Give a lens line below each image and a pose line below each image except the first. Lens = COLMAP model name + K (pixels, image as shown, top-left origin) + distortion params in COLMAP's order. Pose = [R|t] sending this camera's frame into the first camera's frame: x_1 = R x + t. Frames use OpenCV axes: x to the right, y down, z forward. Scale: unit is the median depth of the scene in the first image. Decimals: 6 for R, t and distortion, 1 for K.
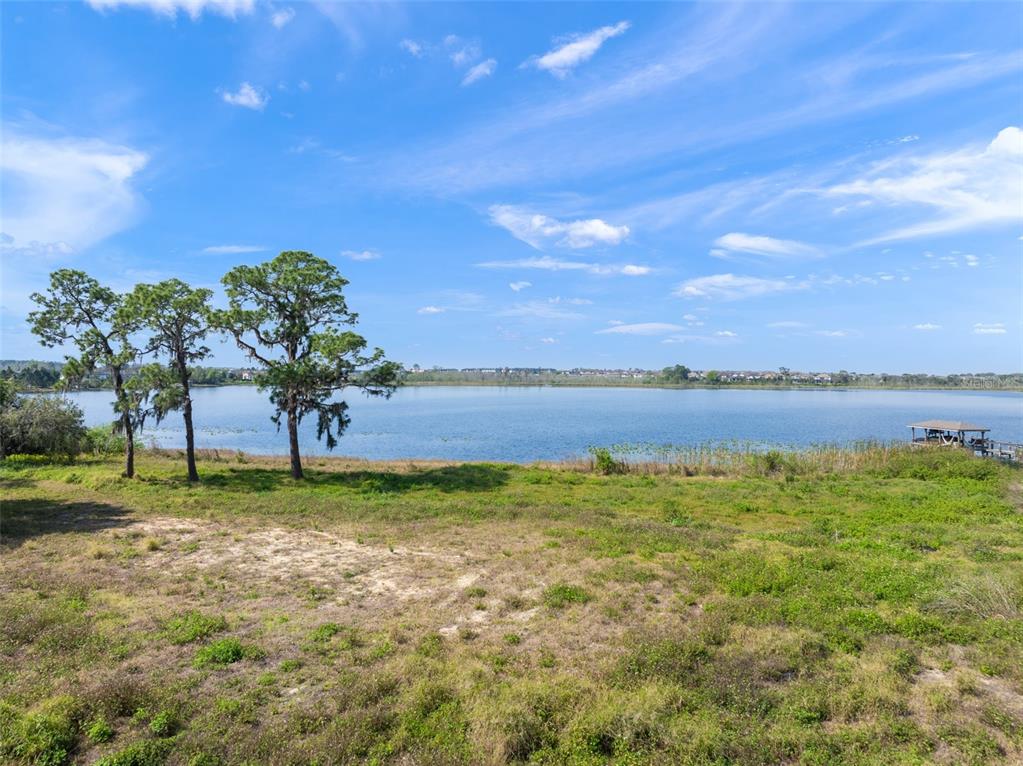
lens RADIAL K [[721.1, 0, 511.5], [0, 721.1, 383.0], [0, 0, 1]] dist [-0.017211, 0.004737]
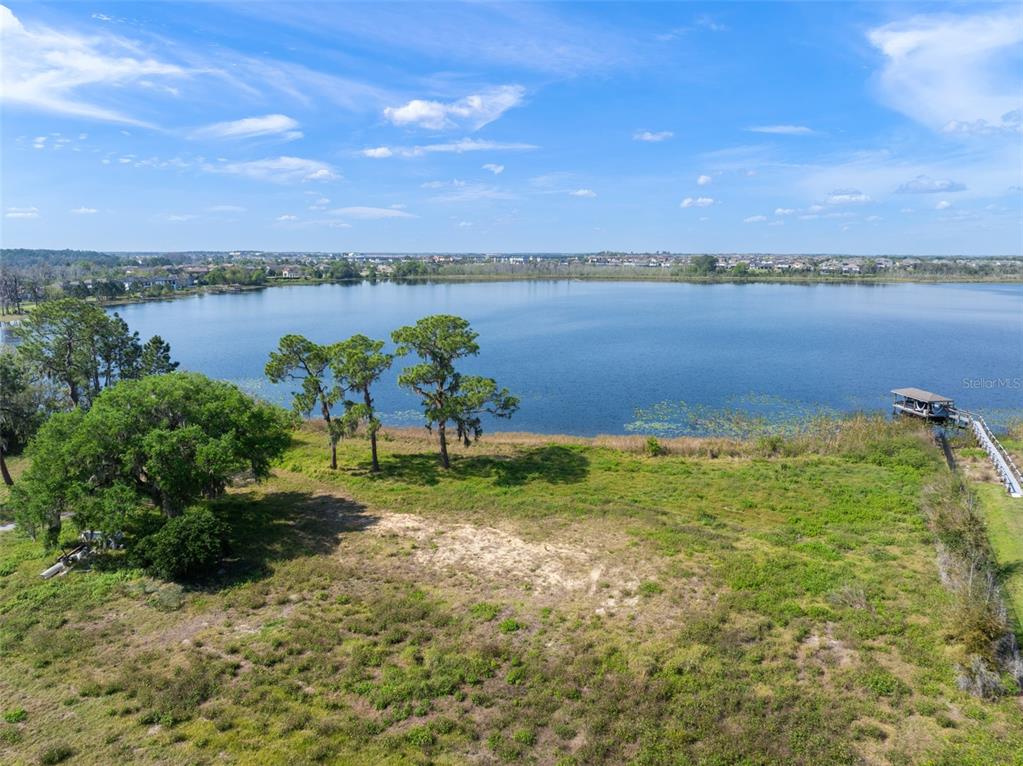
lens RADIAL K [[721.1, 0, 511.5], [0, 721.1, 383.0], [0, 0, 1]] dist [-0.017211, 0.004737]
pose [[0.999450, -0.001434, -0.033116, -0.244264], [0.006943, 0.985957, 0.166857, -0.609137], [0.032412, -0.166995, 0.985425, -0.904164]]
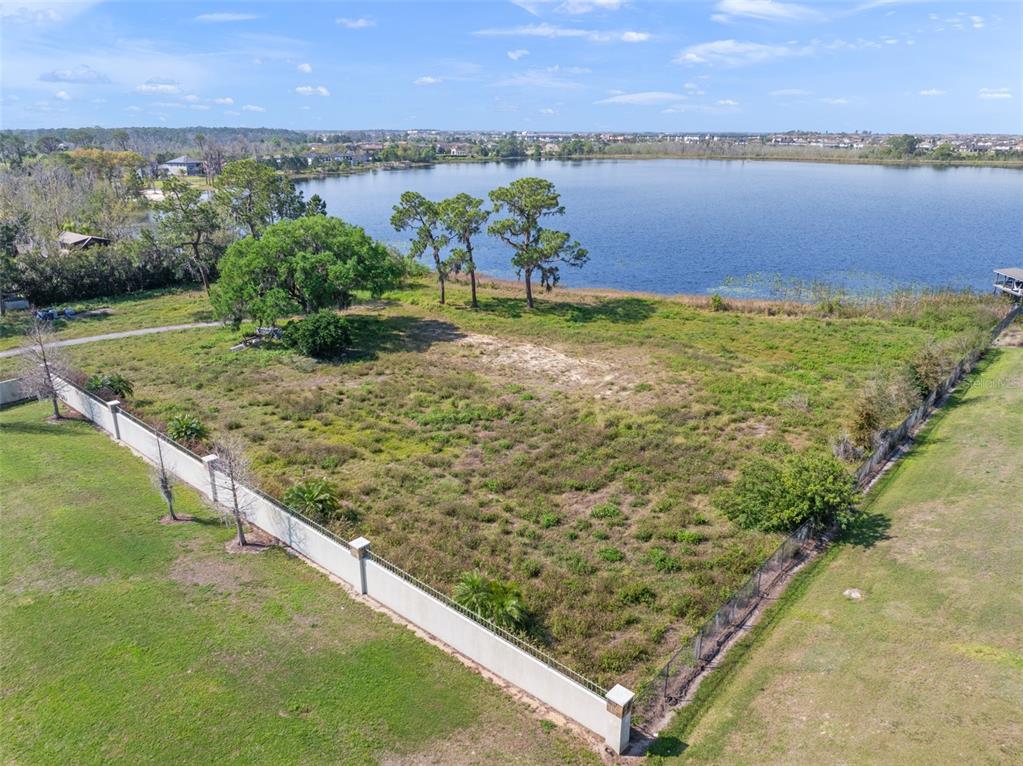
lens RADIAL K [[726.6, 0, 511.5], [0, 726.6, 383.0], [0, 0, 1]] dist [-0.009879, -0.004801]
pose [[0.964345, 0.080664, -0.252054, 0.276008], [0.003091, 0.948919, 0.315505, -0.559744], [0.264629, -0.305034, 0.914836, -1.556418]]
